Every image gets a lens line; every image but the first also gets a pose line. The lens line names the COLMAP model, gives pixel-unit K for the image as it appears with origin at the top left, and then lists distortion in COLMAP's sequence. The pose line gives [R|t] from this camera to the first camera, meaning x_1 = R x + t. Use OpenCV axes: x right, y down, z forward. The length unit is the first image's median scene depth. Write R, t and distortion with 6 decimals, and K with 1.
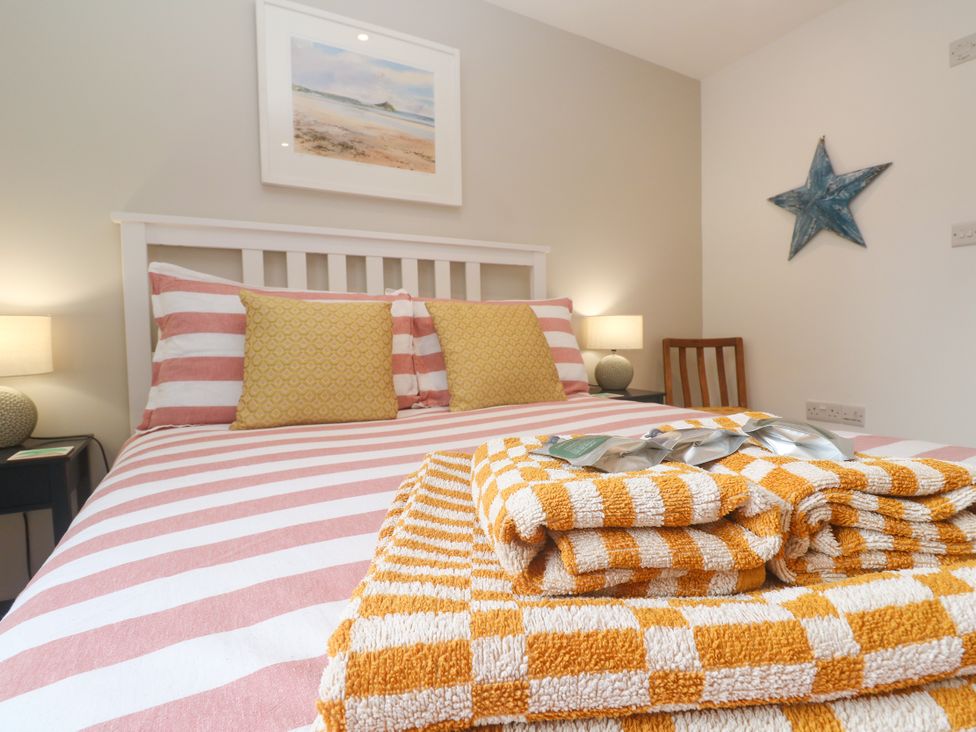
lens RADIAL K [[507.7, 0, 500.7], [0, 507.7, 356.6], [0, 0, 1]] dist [0.000333, -0.014279]
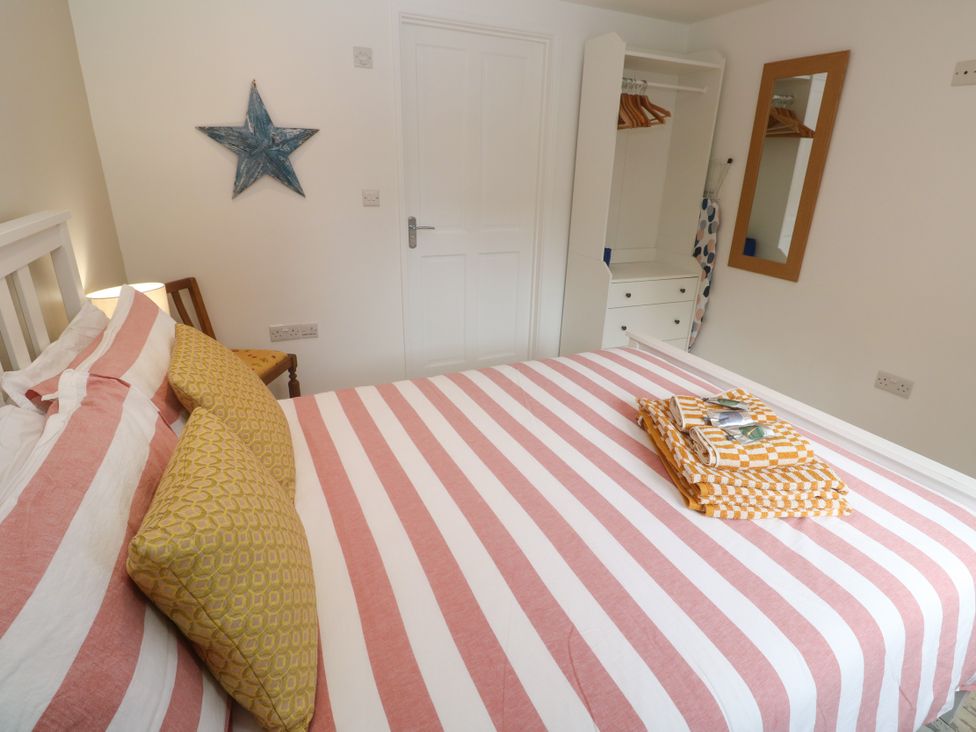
lens RADIAL K [[507.7, 0, 500.7], [0, 507.7, 356.6], [0, 0, 1]] dist [0.000333, -0.014279]
pose [[0.059129, -0.333481, 0.940901, -0.613001], [0.006956, 0.942664, 0.333669, -0.298252], [-0.998226, -0.013185, 0.058059, 0.520570]]
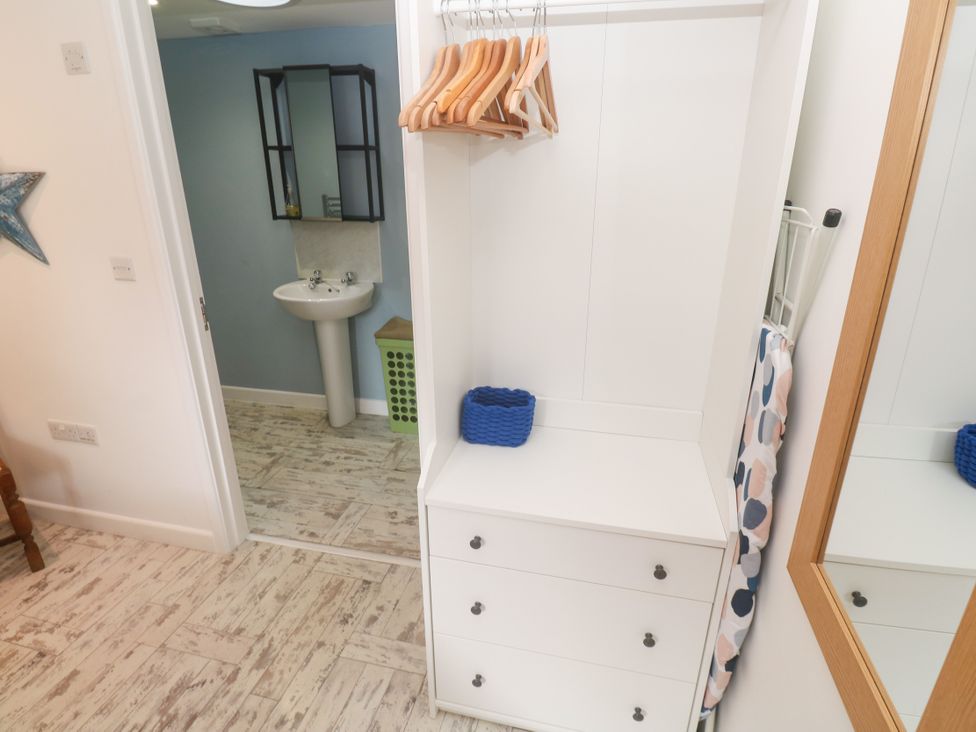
lens RADIAL K [[523.2, 0, 498.8], [0, 523.2, 356.1], [0, 0, 1]] dist [-0.002583, -0.012628]
pose [[0.658625, -0.234343, 0.715050, 0.641644], [0.014548, 0.954057, 0.299273, -0.371448], [-0.752331, -0.186706, 0.631774, -0.218217]]
